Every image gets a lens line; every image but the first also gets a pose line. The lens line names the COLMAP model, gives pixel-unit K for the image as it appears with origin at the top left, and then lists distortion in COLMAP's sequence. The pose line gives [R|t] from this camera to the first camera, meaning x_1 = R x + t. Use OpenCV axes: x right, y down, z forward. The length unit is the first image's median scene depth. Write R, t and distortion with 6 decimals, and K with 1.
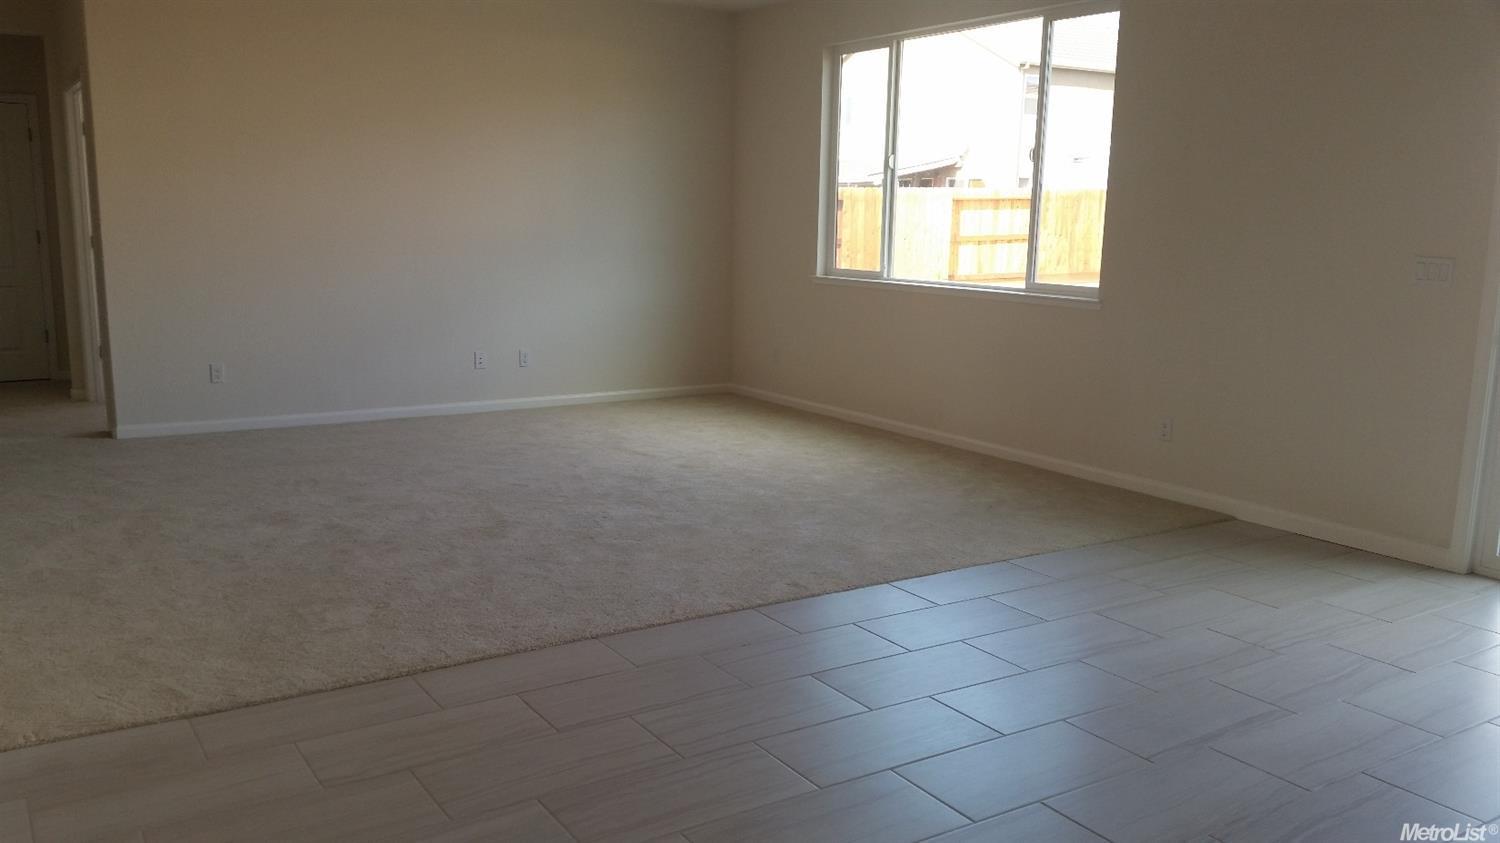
lens RADIAL K [[1274.2, 0, 750.0], [0, 1274.2, 421.5], [0, 0, 1]] dist [-0.260410, -0.001515]
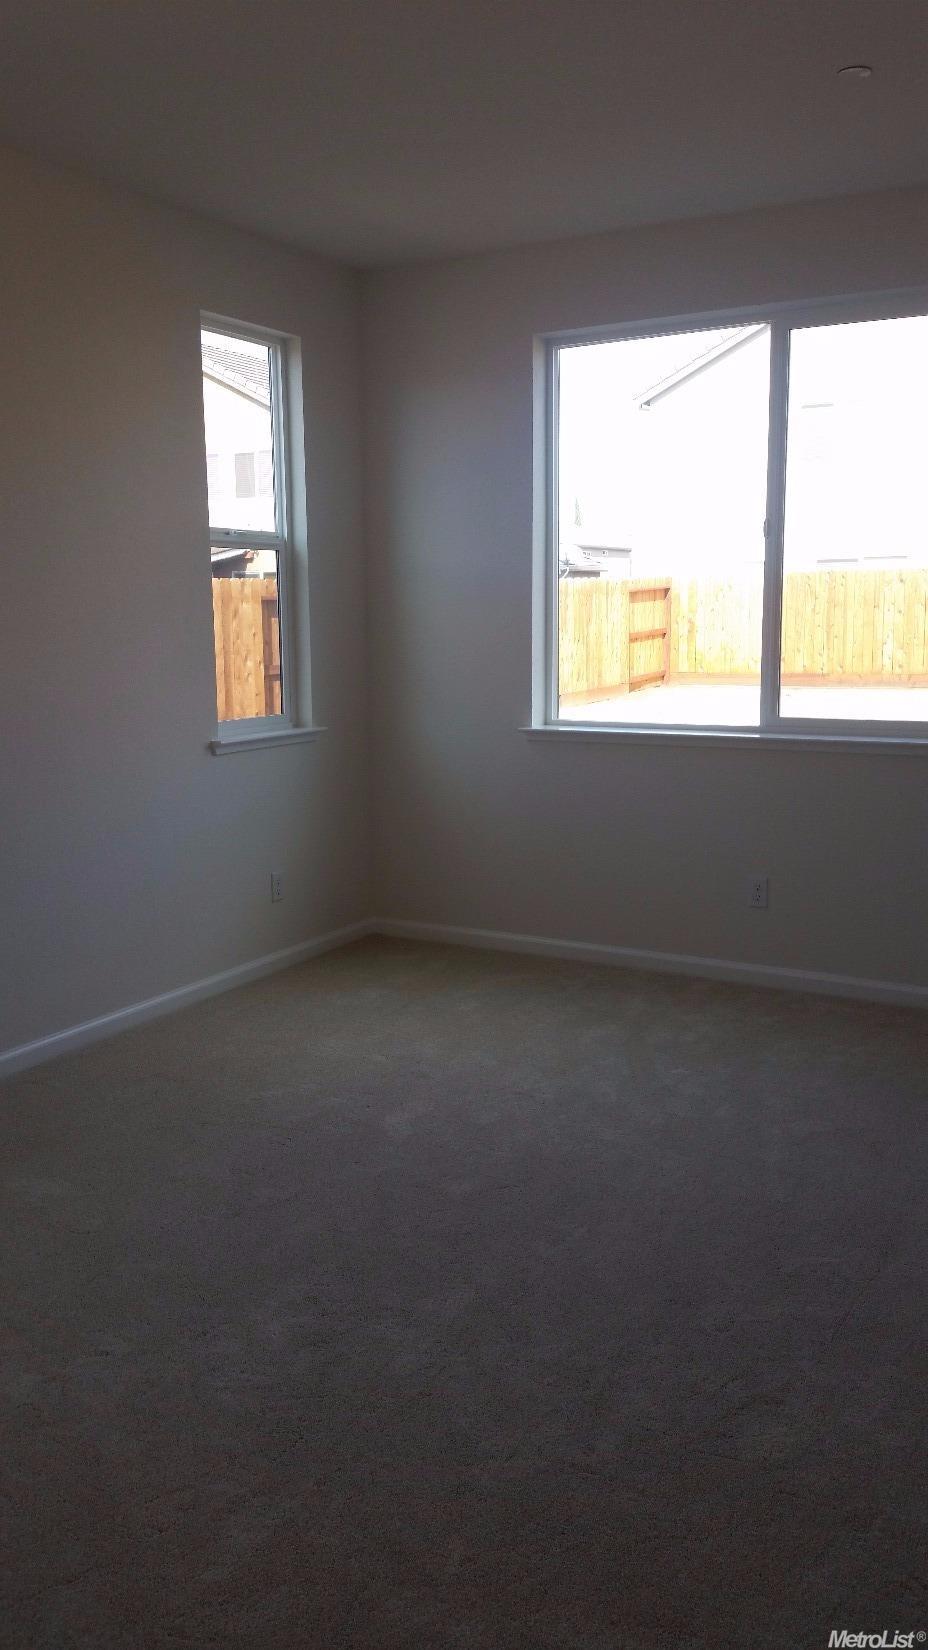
lens RADIAL K [[1401.7, 0, 464.0], [0, 1401.7, 825.0], [0, 0, 1]] dist [-0.260410, -0.001515]
pose [[0.893645, -0.084254, 0.440794, -0.254850], [0.090517, 0.995871, 0.006842, -0.073890], [-0.439551, 0.033785, 0.897582, 0.412059]]
